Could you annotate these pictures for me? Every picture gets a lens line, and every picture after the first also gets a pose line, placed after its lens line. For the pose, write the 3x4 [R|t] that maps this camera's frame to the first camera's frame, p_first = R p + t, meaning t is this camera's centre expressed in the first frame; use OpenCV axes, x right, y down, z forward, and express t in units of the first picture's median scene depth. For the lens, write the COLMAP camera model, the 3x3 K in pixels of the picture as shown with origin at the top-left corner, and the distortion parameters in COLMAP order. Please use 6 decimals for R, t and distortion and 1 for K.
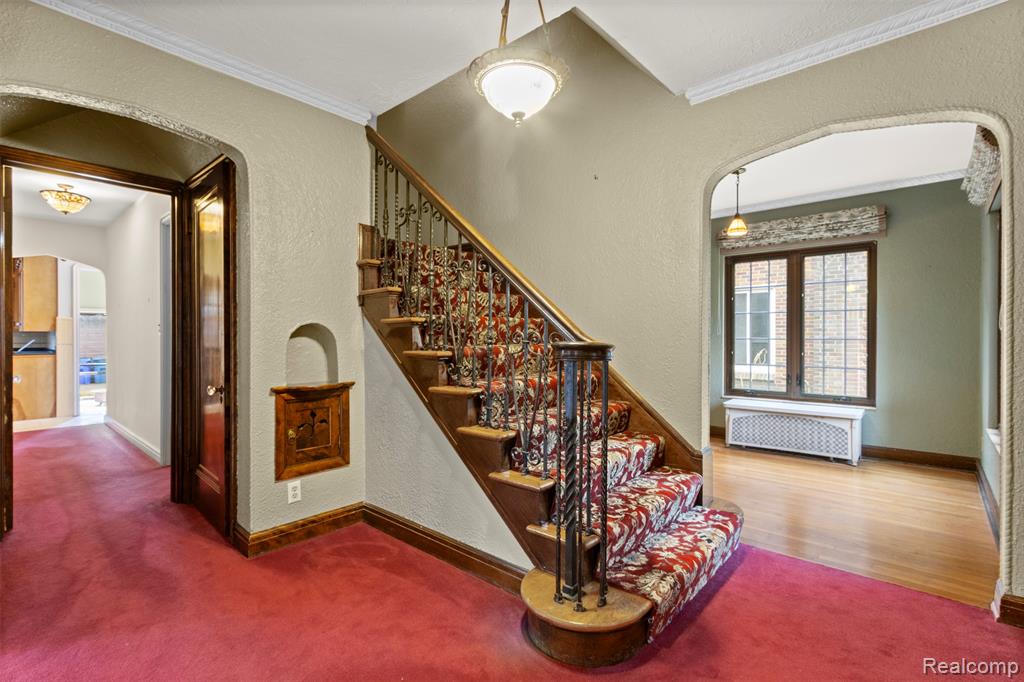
lens RADIAL K [[470.2, 0, 511.3], [0, 470.2, 334.1], [0, 0, 1]] dist [0.000032, -0.000883]
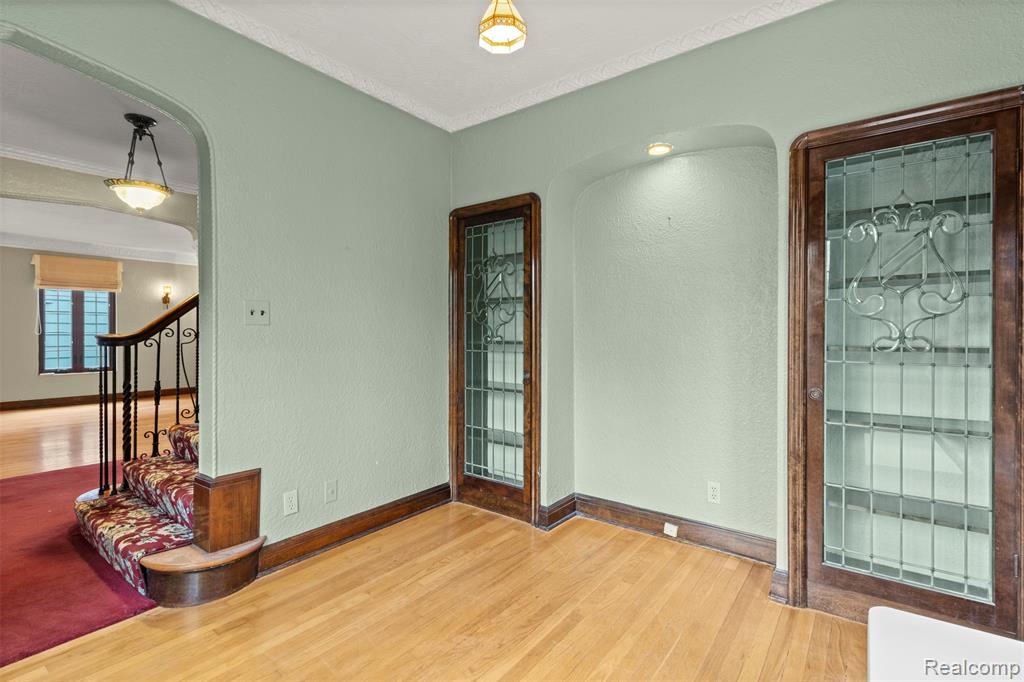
lens RADIAL K [[470.2, 0, 511.3], [0, 470.2, 334.1], [0, 0, 1]] dist [0.000032, -0.000883]
pose [[0.093087, 0.005864, -0.995641, 1.406775], [0.000106, 0.999983, 0.005900, 0.007964], [0.995658, -0.000654, 0.093084, 1.639285]]
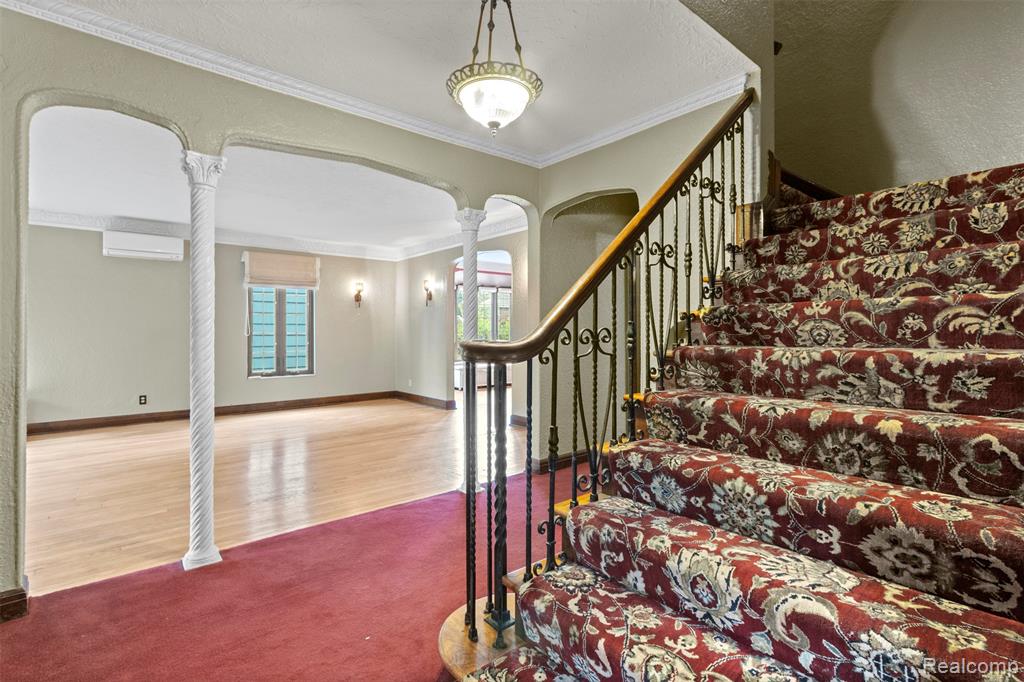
lens RADIAL K [[470.2, 0, 511.3], [0, 470.2, 334.1], [0, 0, 1]] dist [0.000032, -0.000883]
pose [[-0.124730, 0.008113, -0.992157, 0.810713], [0.002394, 0.999966, 0.007876, 0.000659], [0.992188, -0.001393, -0.124746, 0.912076]]
